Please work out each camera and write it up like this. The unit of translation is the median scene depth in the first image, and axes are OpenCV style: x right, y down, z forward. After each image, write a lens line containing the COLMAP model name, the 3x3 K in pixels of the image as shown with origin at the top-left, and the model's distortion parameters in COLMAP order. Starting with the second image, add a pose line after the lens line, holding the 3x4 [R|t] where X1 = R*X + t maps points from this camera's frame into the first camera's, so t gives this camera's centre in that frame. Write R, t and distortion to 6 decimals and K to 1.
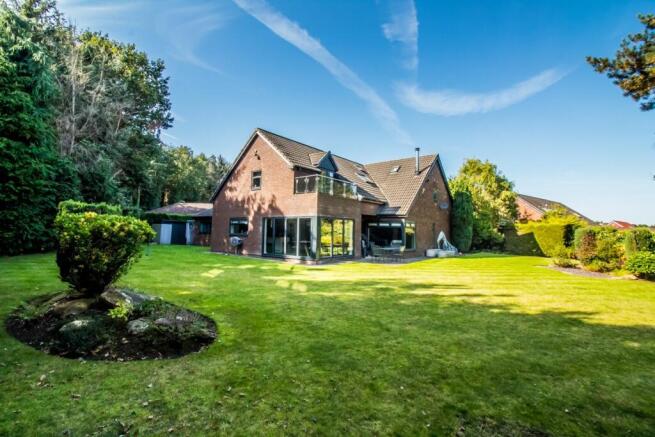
lens RADIAL K [[301.8, 0, 328.7], [0, 301.8, 218.9], [0, 0, 1]] dist [-0.010476, -0.005256]
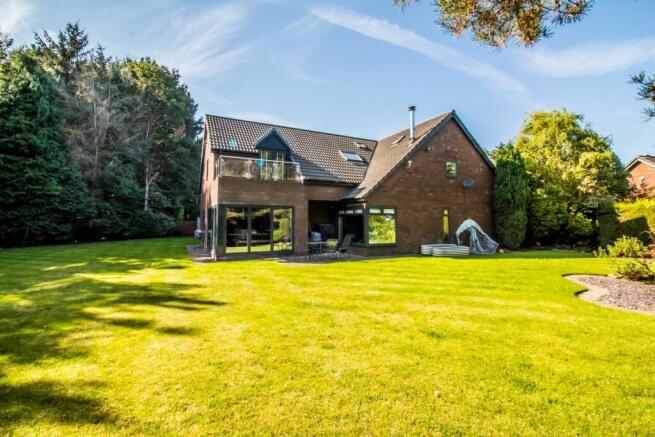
lens RADIAL K [[301.8, 0, 327.0], [0, 301.8, 215.7], [0, 0, 1]] dist [-0.010476, -0.005256]
pose [[0.909404, -0.031807, -0.414696, 0.370978], [0.035647, 0.999363, 0.001520, 0.020802], [0.414384, -0.016165, 0.909959, 0.221370]]
